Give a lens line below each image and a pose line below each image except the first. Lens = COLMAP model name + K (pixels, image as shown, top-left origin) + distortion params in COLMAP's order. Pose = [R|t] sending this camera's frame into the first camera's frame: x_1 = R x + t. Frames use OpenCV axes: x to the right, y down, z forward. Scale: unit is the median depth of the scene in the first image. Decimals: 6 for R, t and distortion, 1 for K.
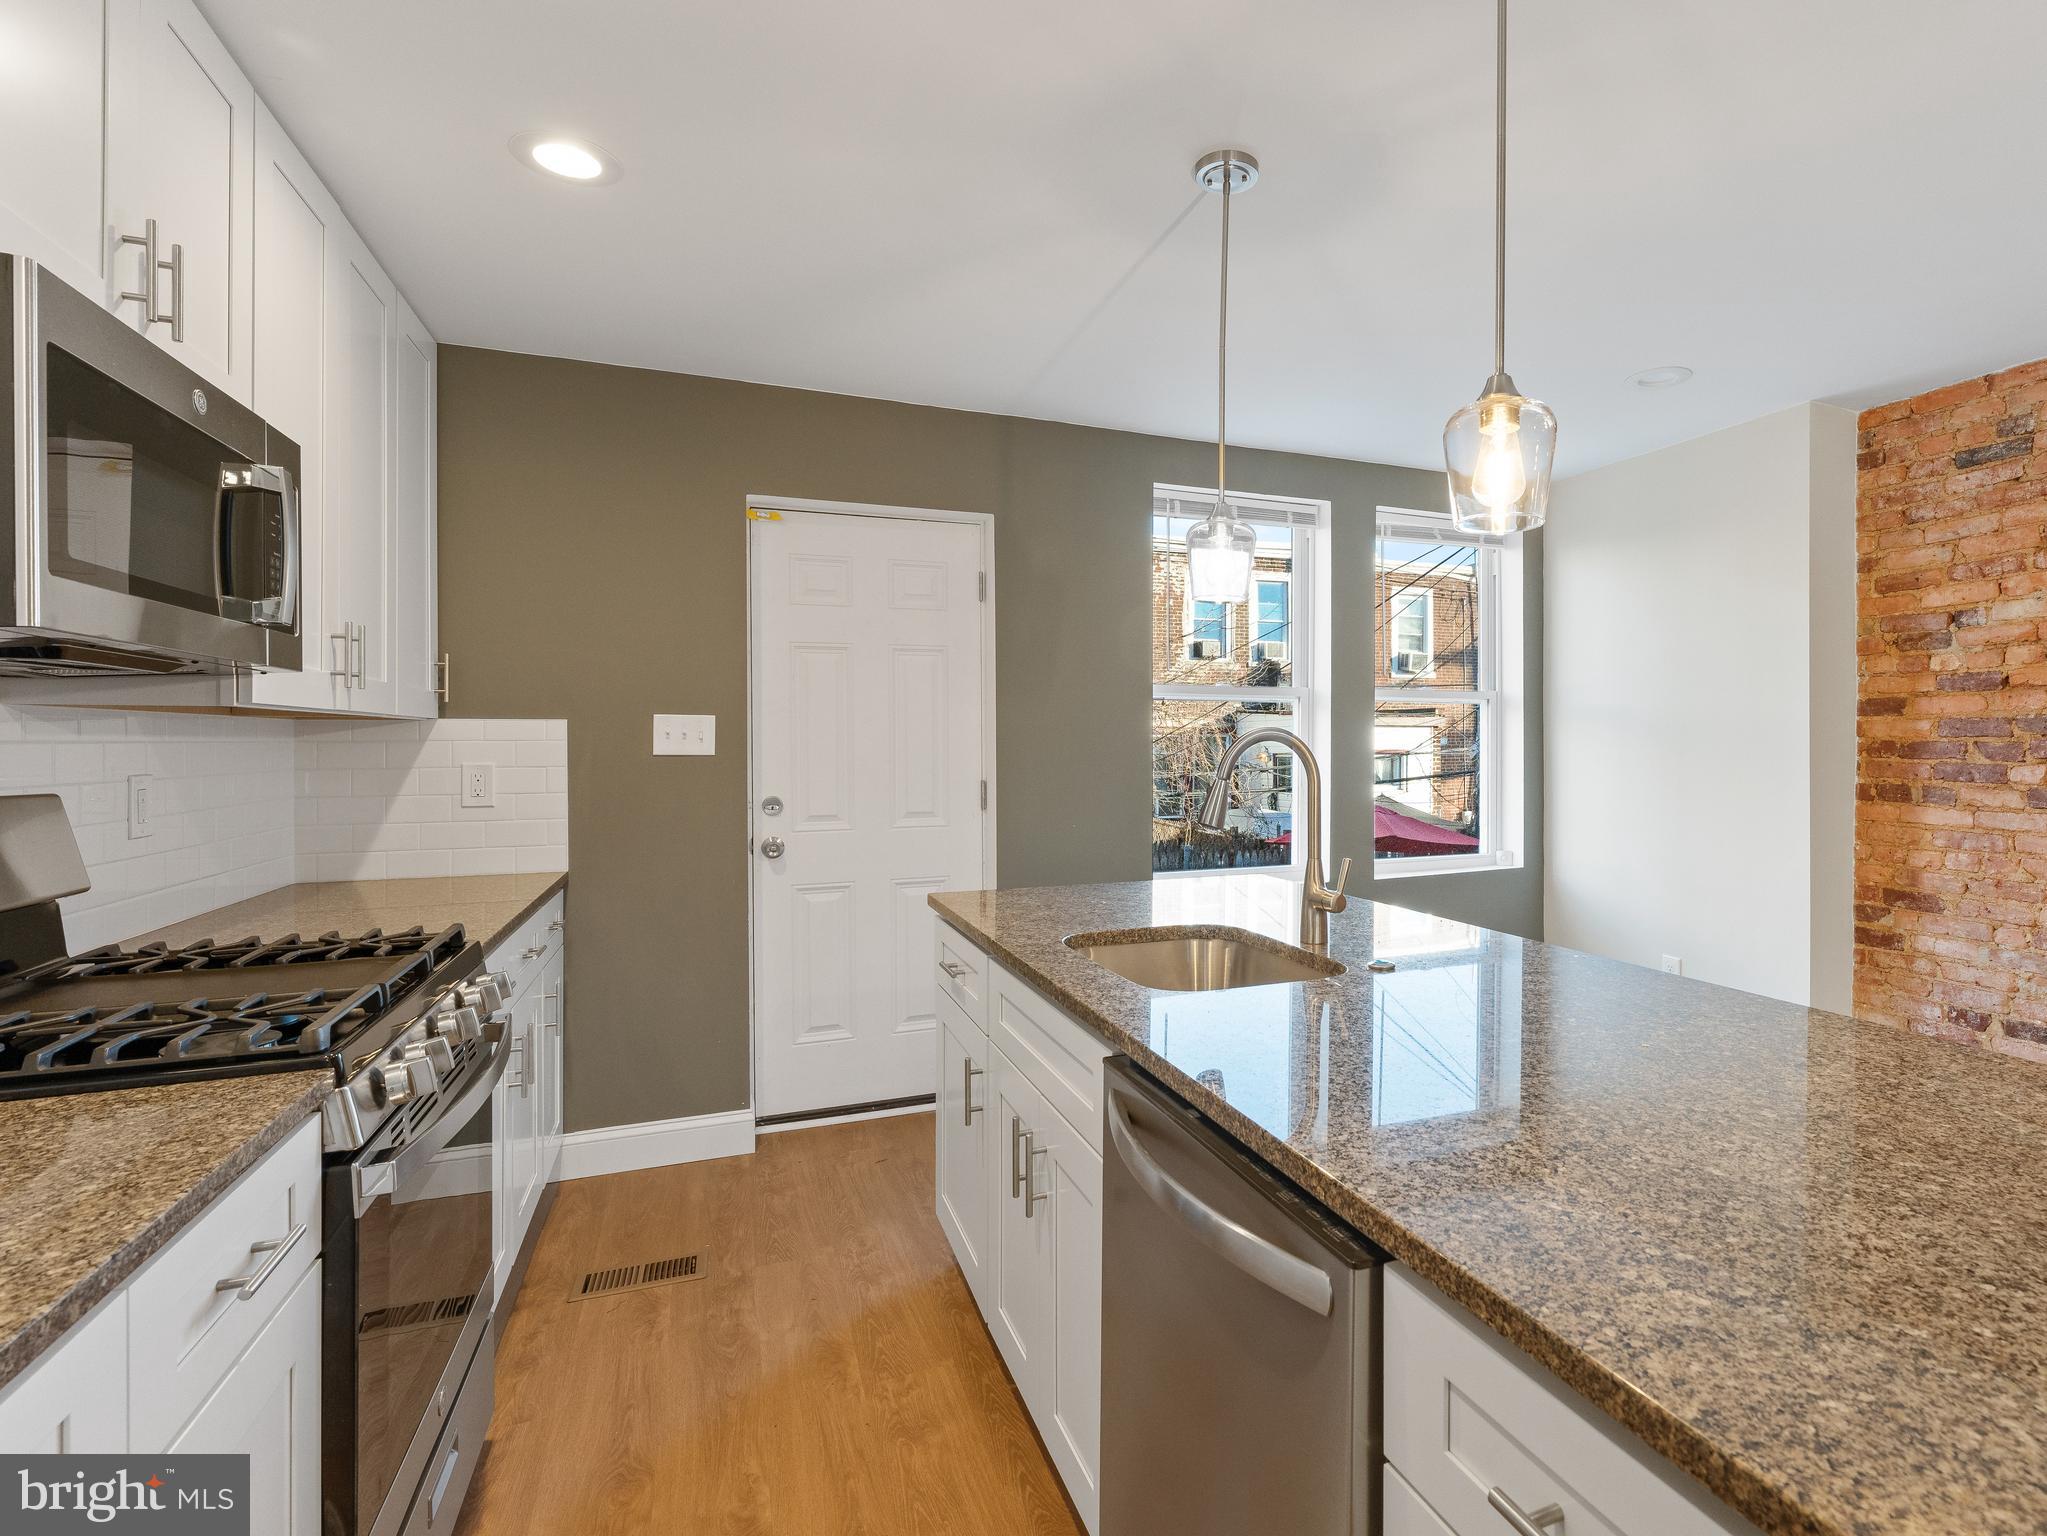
lens RADIAL K [[1019.4, 0, 1168.5], [0, 1019.4, 743.4], [0, 0, 1]] dist [0.001101, -0.000144]
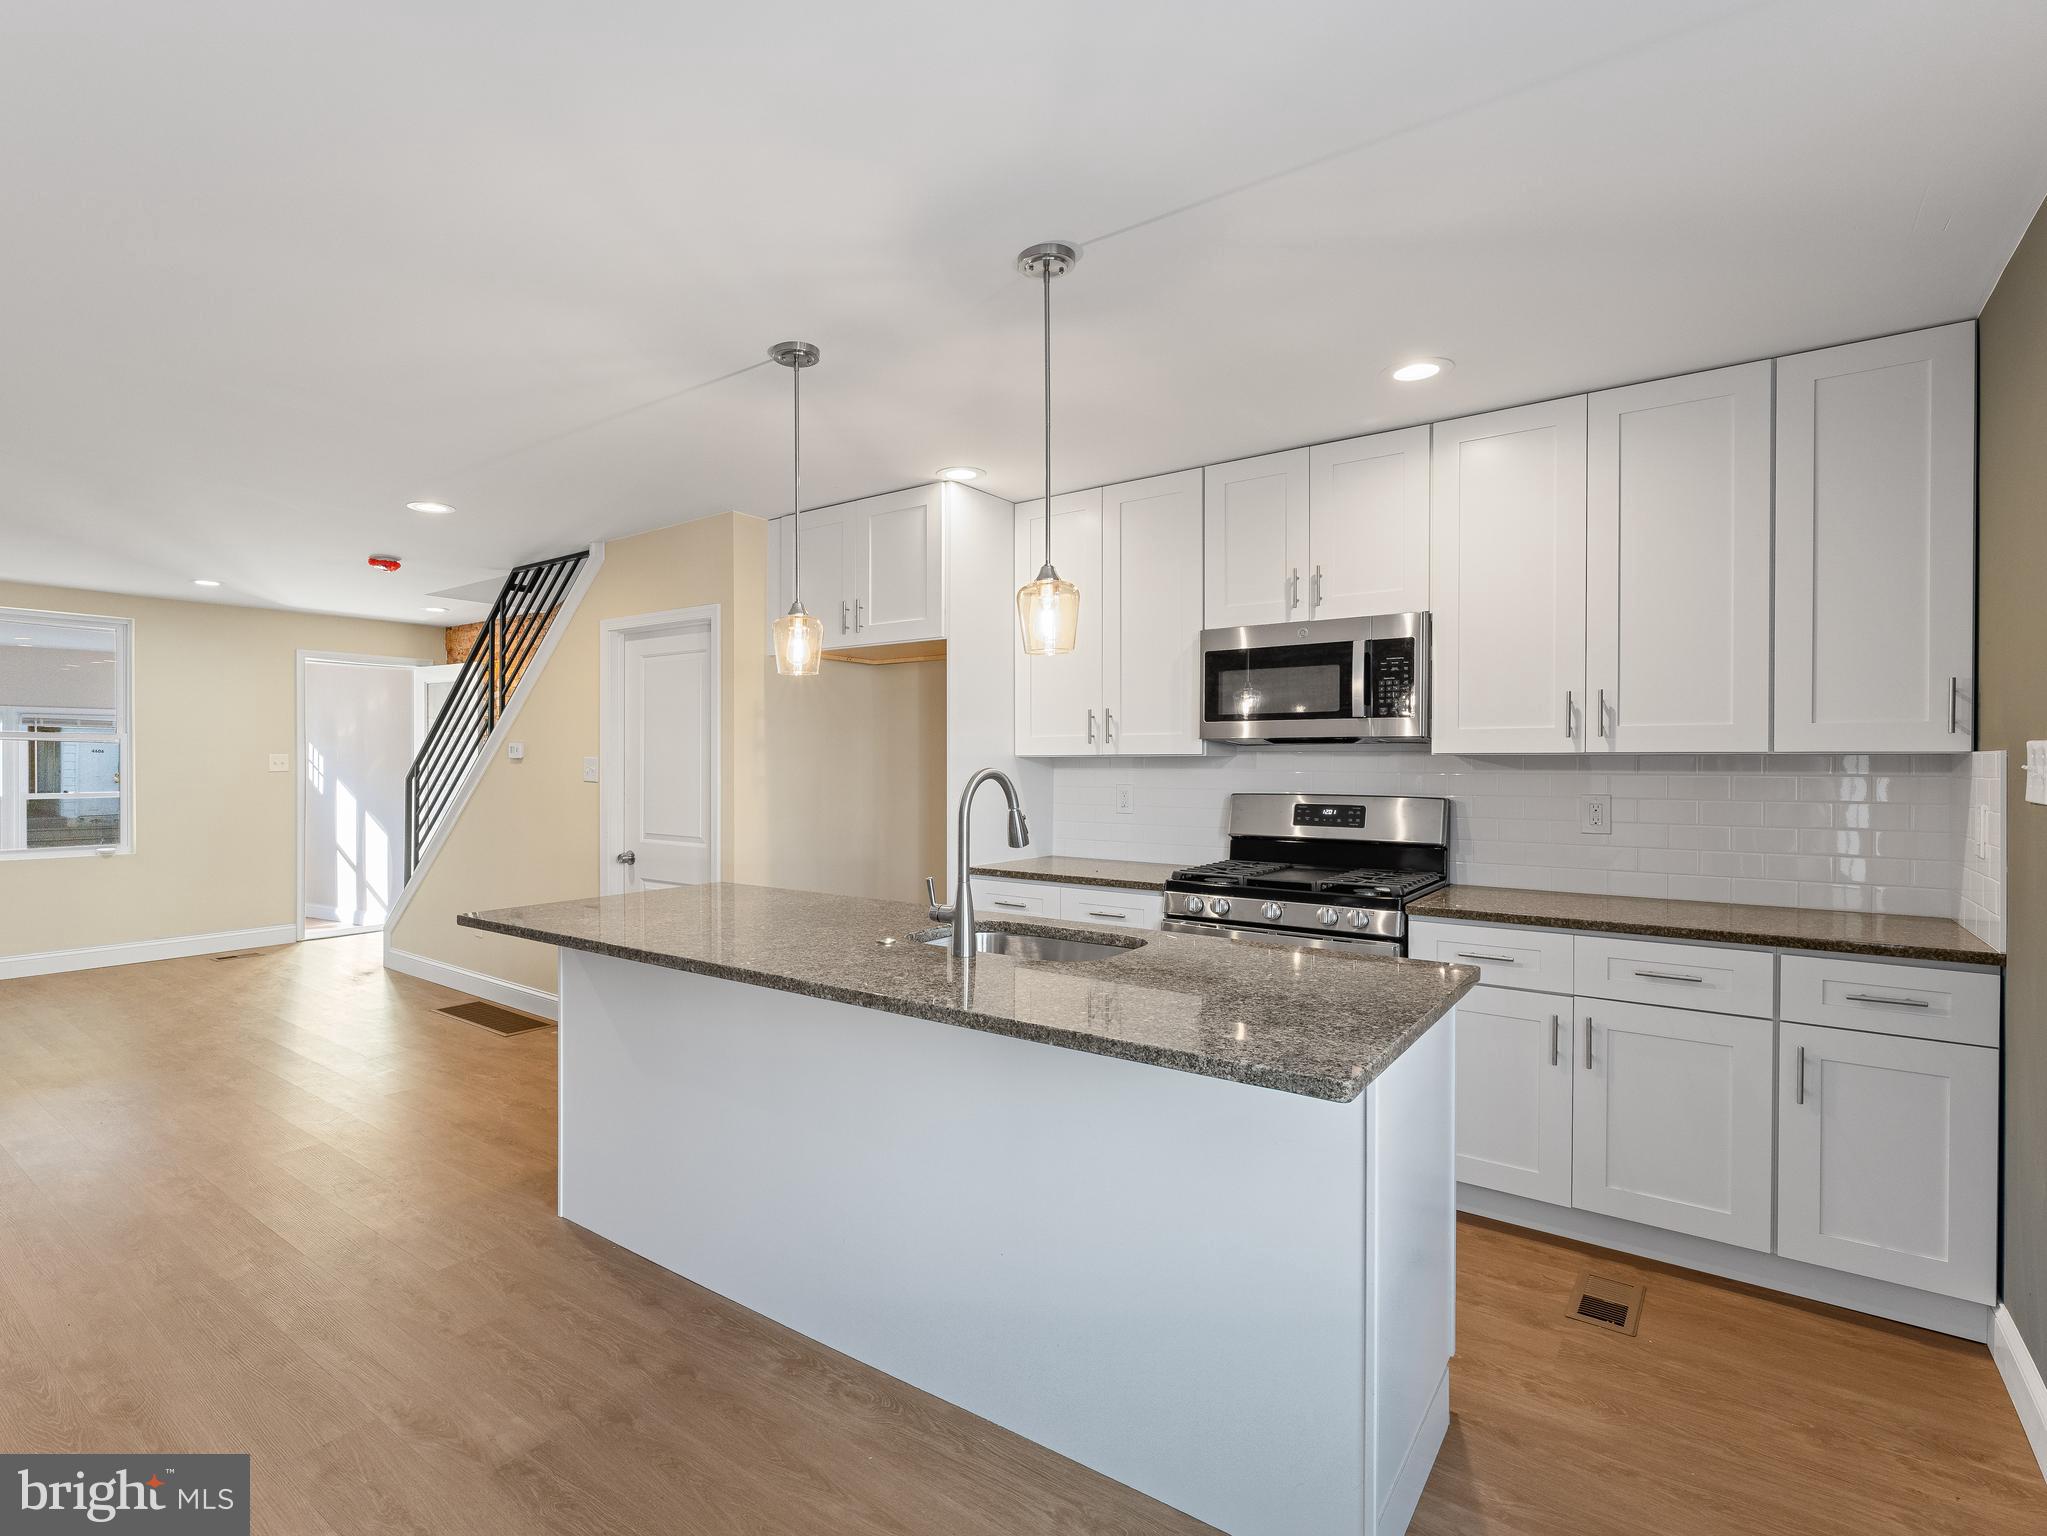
lens RADIAL K [[1010.5, 0, 923.8], [0, 1010.5, 769.1], [0, 0, 1]] dist [0.000789, 0.000130]
pose [[-0.886113, 0.003411, -0.463456, 0.429769], [-0.001041, 0.999956, 0.009348, -0.015374], [0.463467, 0.008766, -0.886071, 1.218130]]
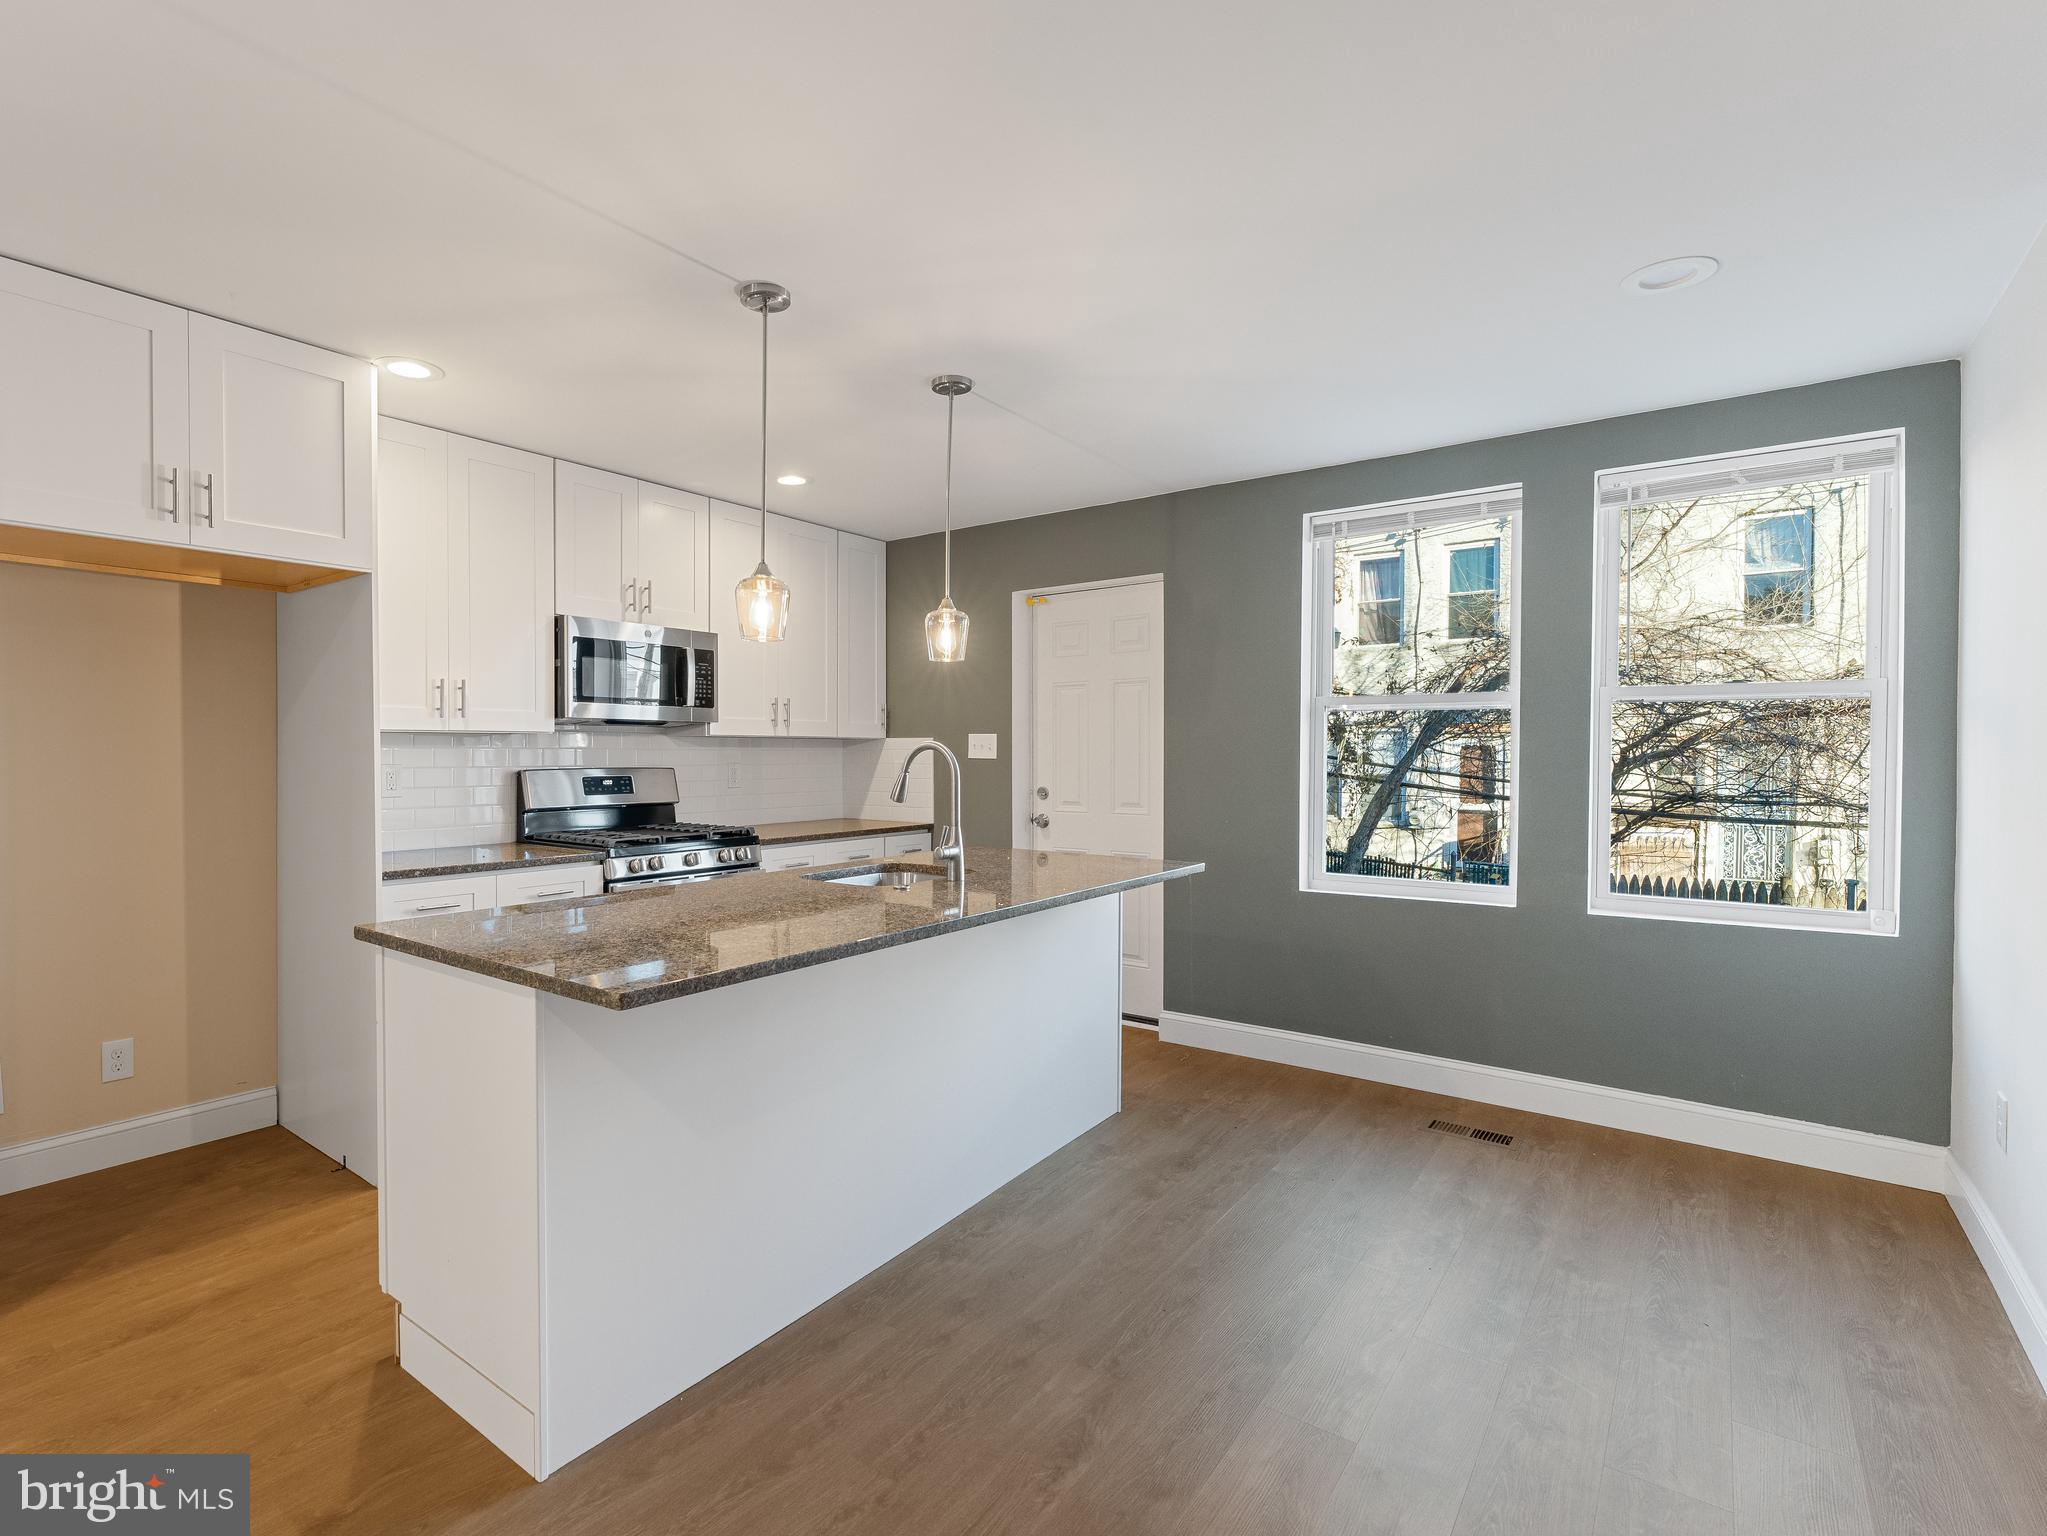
lens RADIAL K [[1001.1, 0, 914.3], [0, 1001.1, 766.4], [0, 0, 1]] dist [0.000367, -0.000334]
pose [[0.462996, 0.015406, -0.886227, 0.885269], [-0.003720, 0.999874, 0.015438, -0.000768], [0.886353, -0.003851, 0.462994, 0.156132]]
